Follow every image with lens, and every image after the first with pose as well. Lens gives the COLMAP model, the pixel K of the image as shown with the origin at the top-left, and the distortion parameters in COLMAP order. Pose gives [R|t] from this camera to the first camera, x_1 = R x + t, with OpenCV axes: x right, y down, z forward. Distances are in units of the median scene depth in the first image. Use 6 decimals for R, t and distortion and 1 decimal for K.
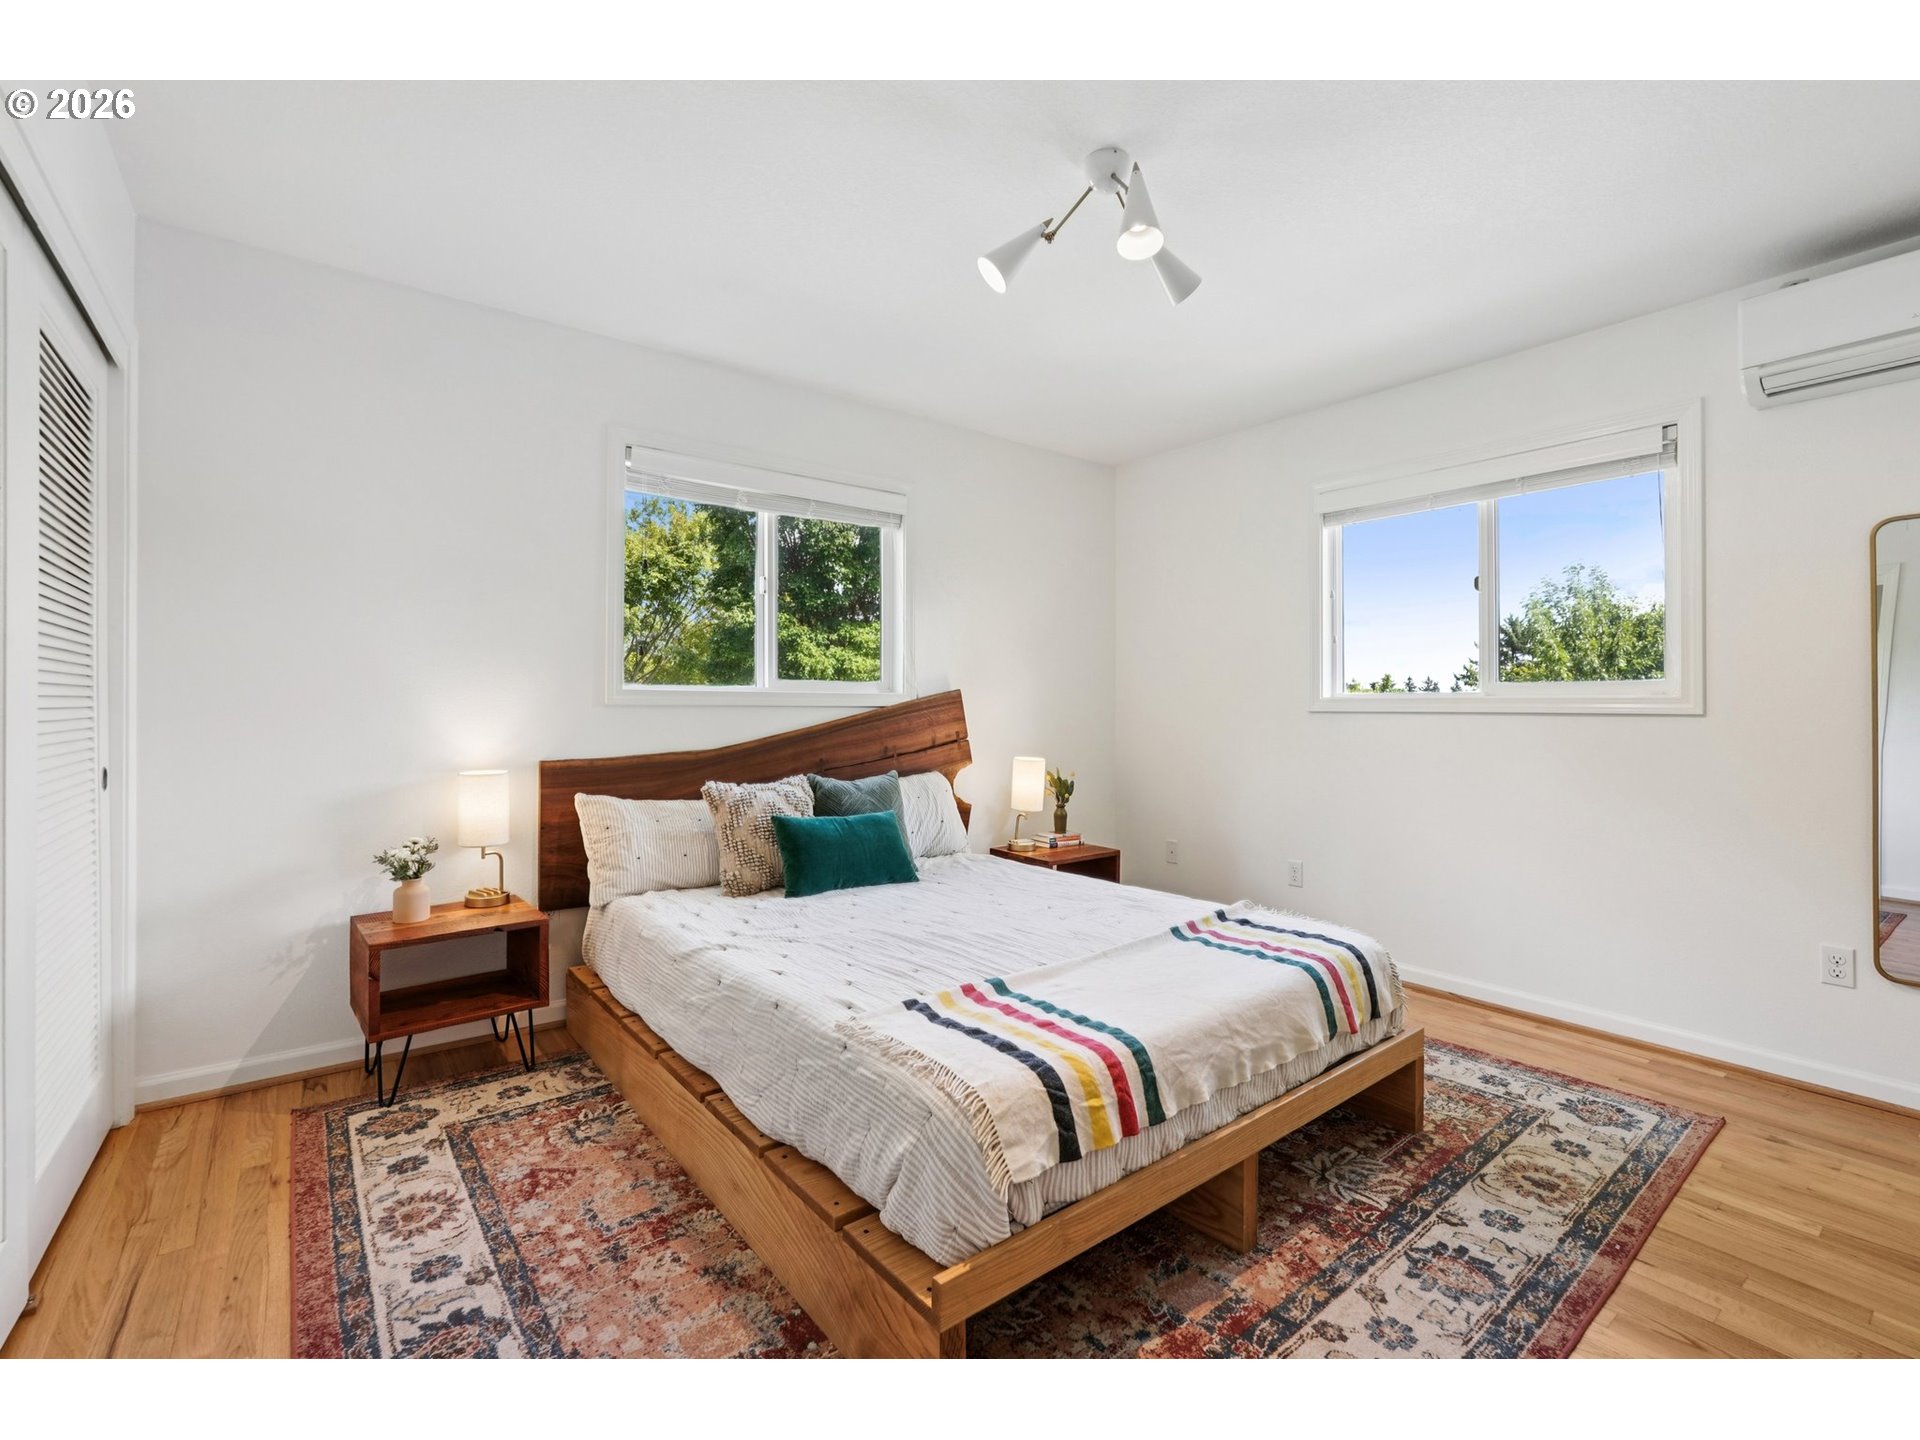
lens RADIAL K [[849.9, 0, 955.0], [0, 849.9, 716.4], [0, 0, 1]] dist [-0.003174, -0.000504]
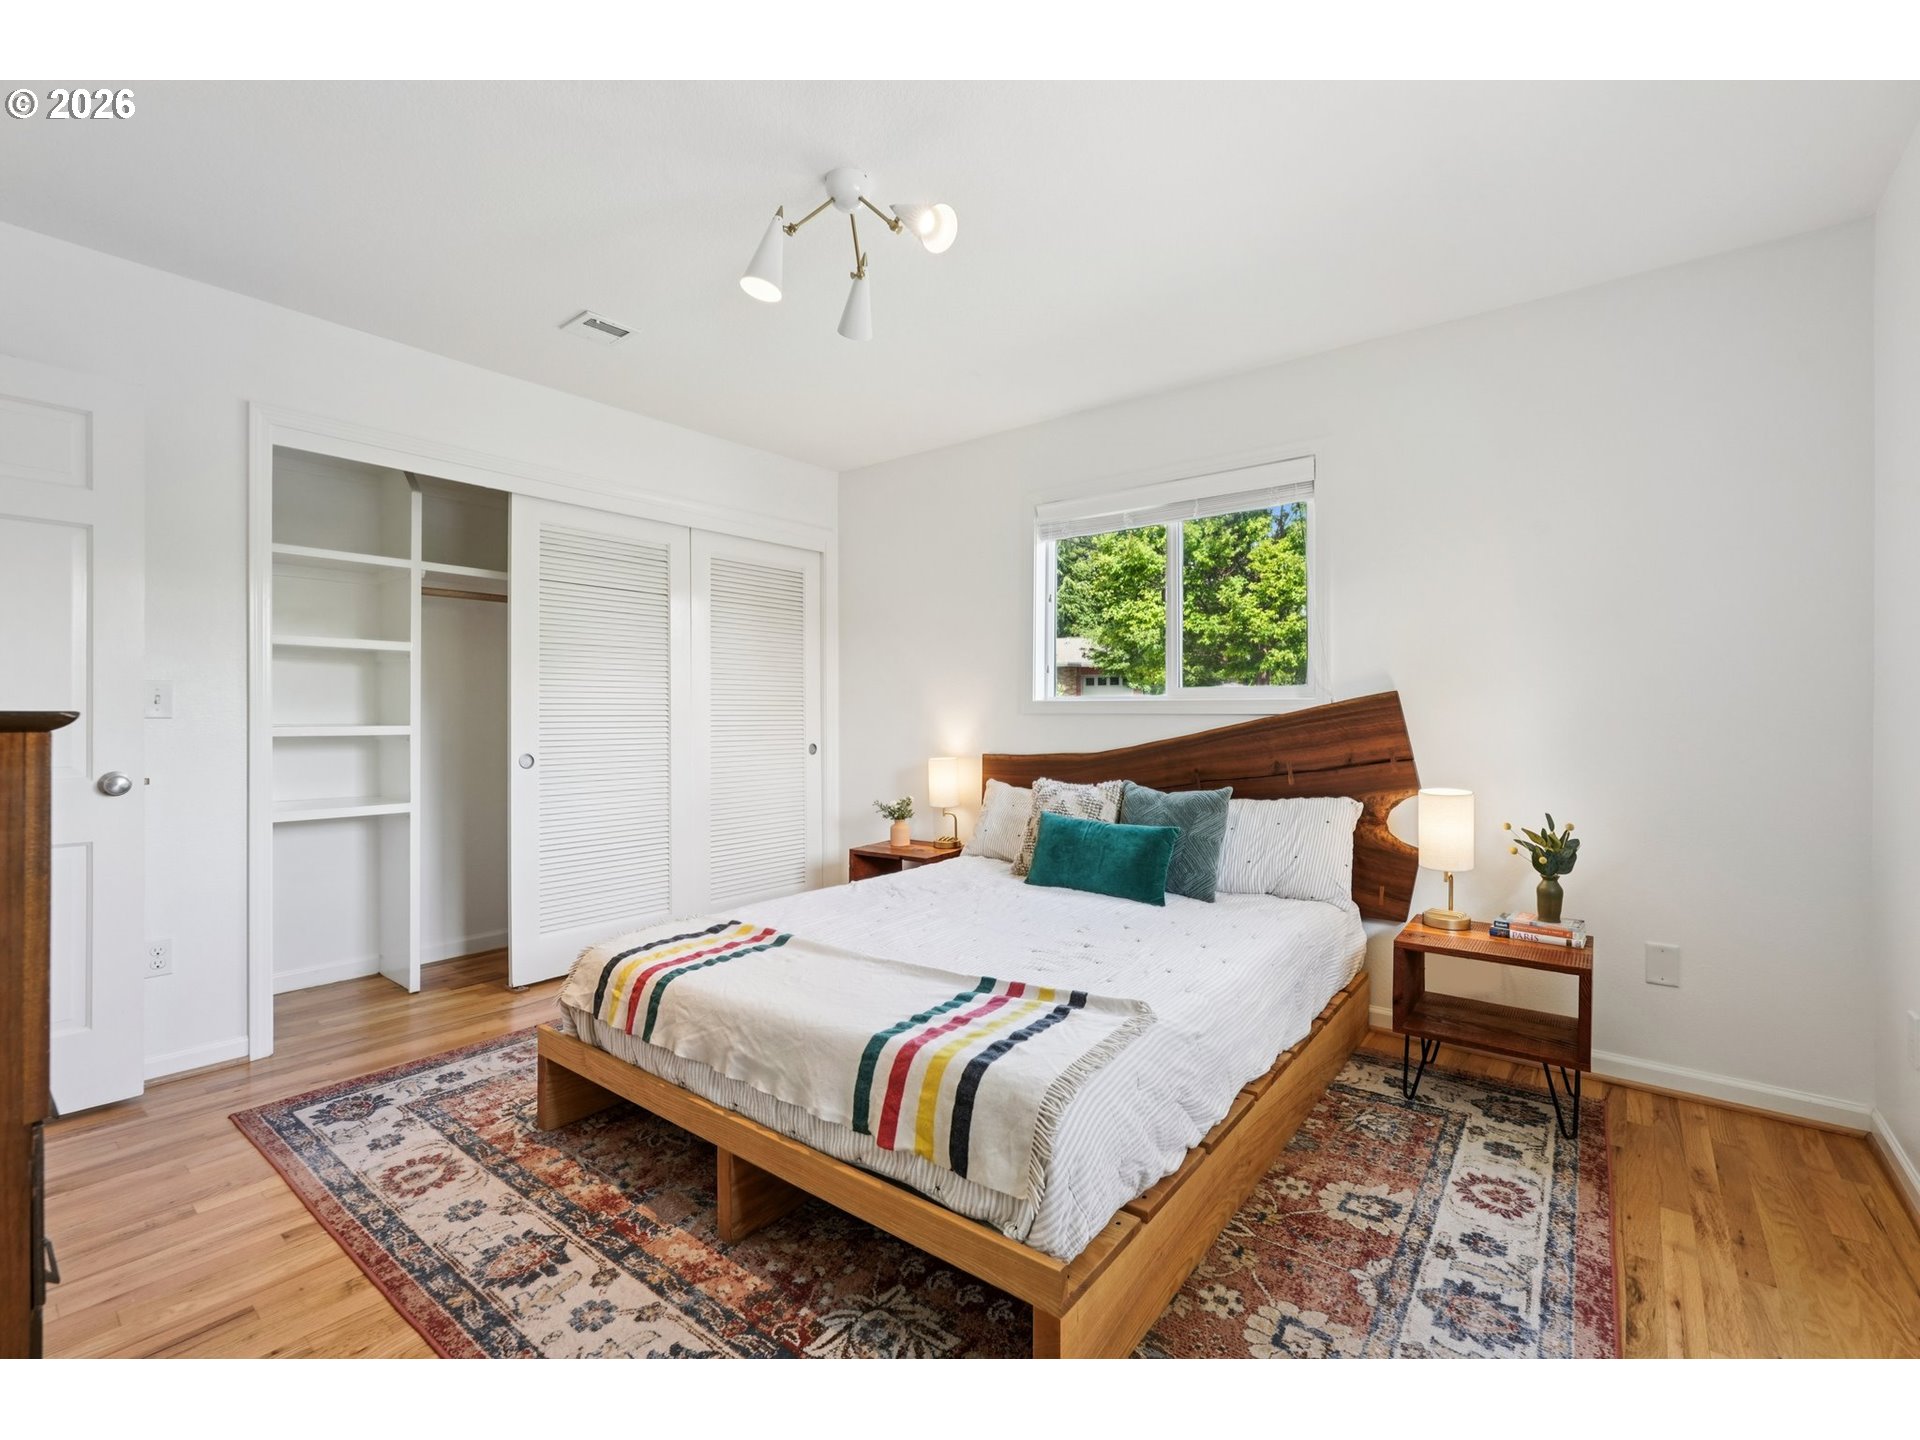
lens RADIAL K [[832.0, 0, 948.4], [0, 832.0, 724.4], [0, 0, 1]] dist [-0.004248, 0.000151]
pose [[0.238161, 0.007473, -0.971197, 0.945770], [-0.008978, 0.999945, 0.005492, -0.004903], [0.971184, 0.007411, 0.238214, 0.693832]]
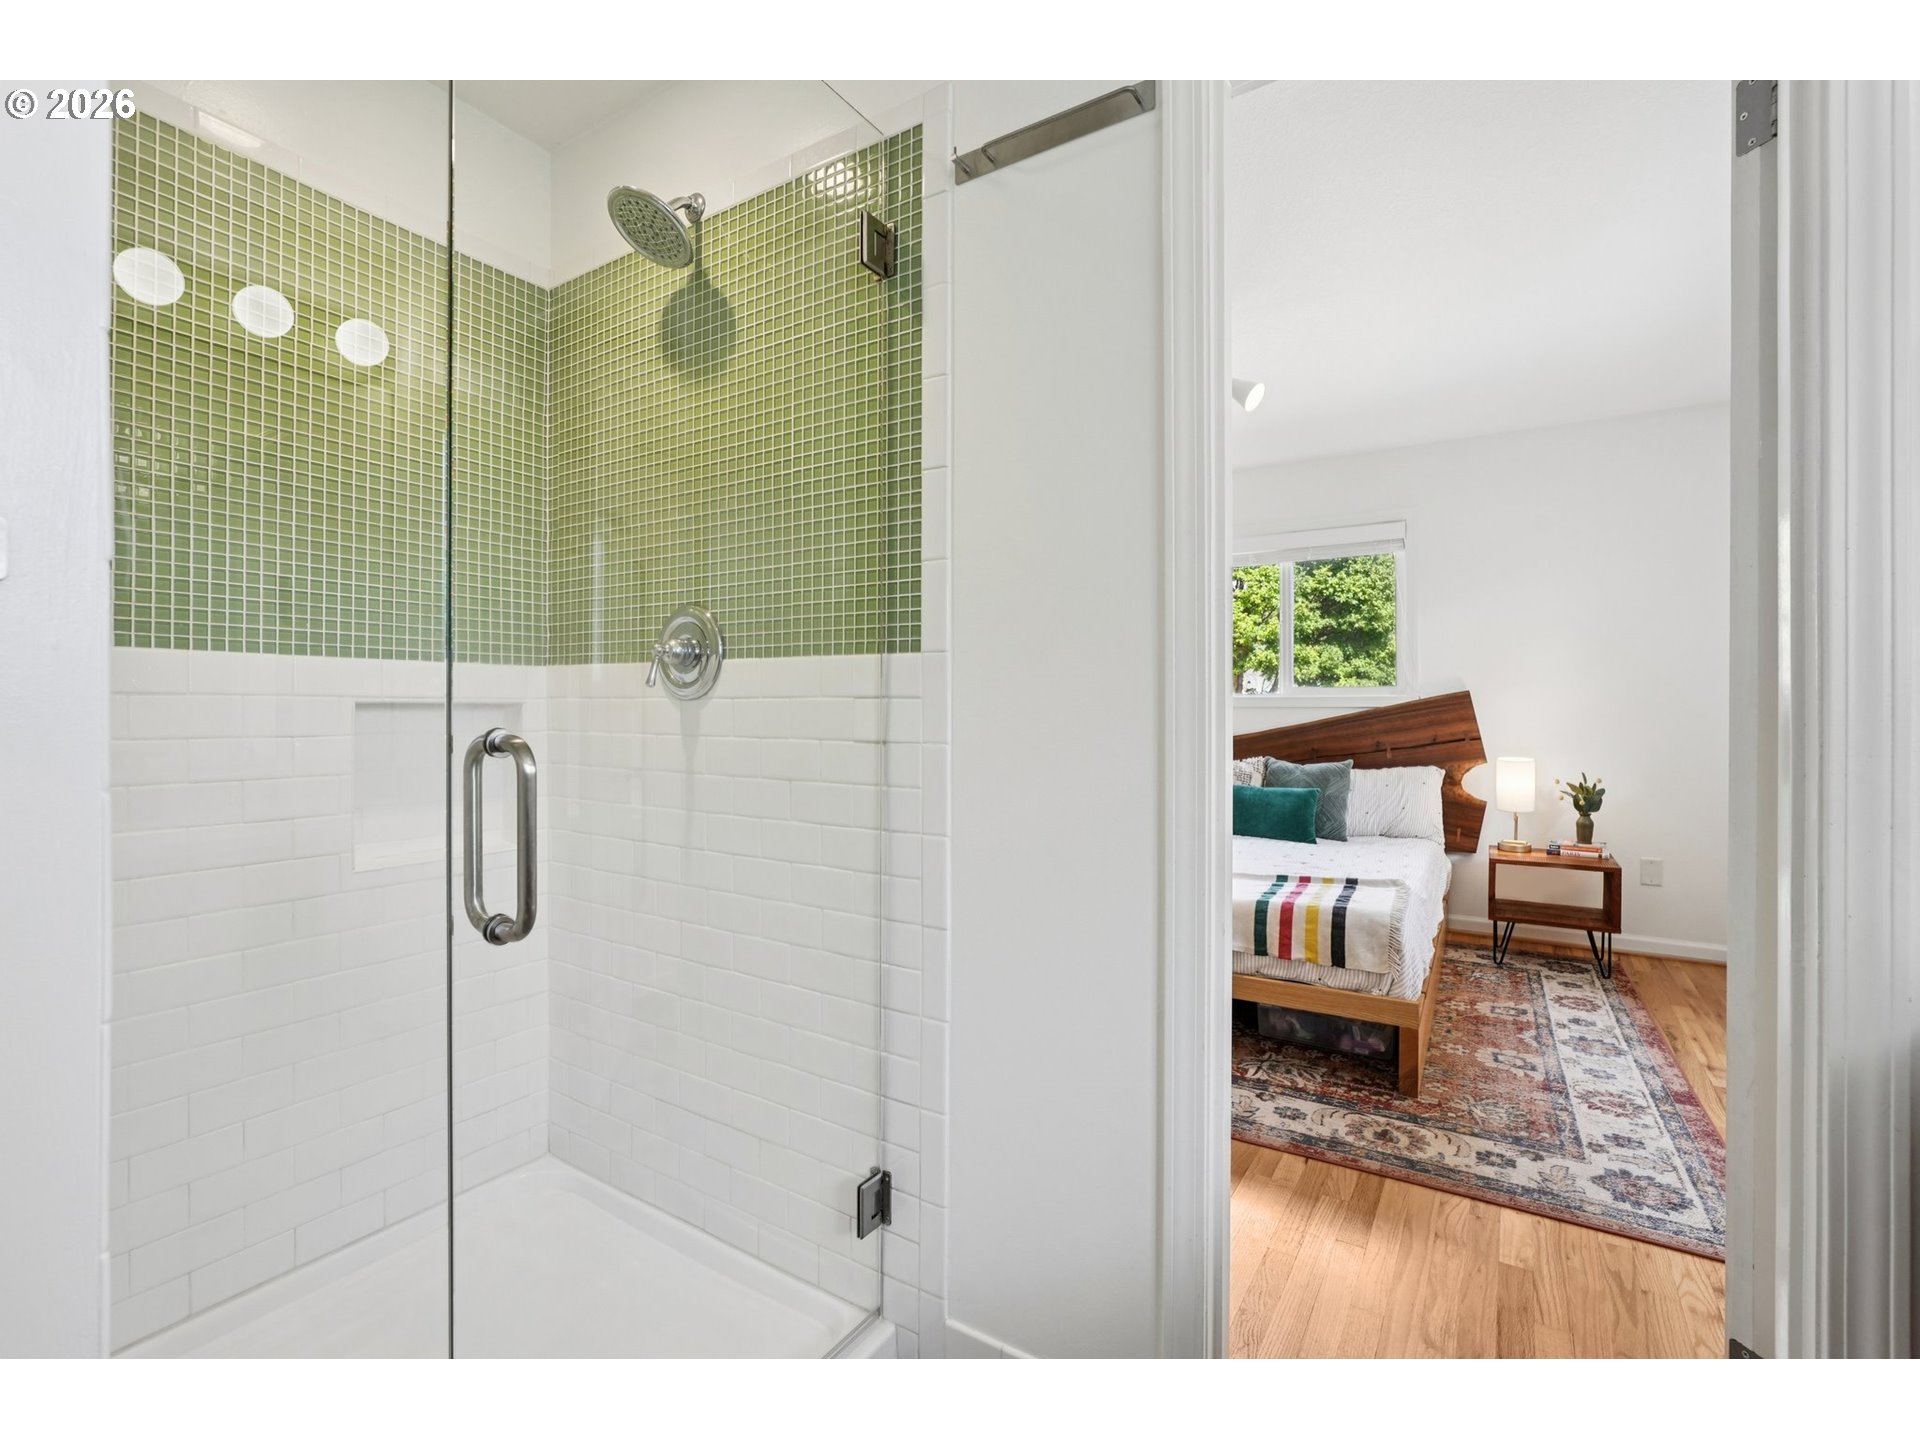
lens RADIAL K [[849.9, 0, 955.0], [0, 849.9, 716.4], [0, 0, 1]] dist [-0.003174, -0.000504]
pose [[0.338438, 0.004486, -0.940978, 1.198820], [-0.006760, 0.999974, 0.002335, 0.003032], [0.940964, 0.005571, 0.338460, 0.071479]]
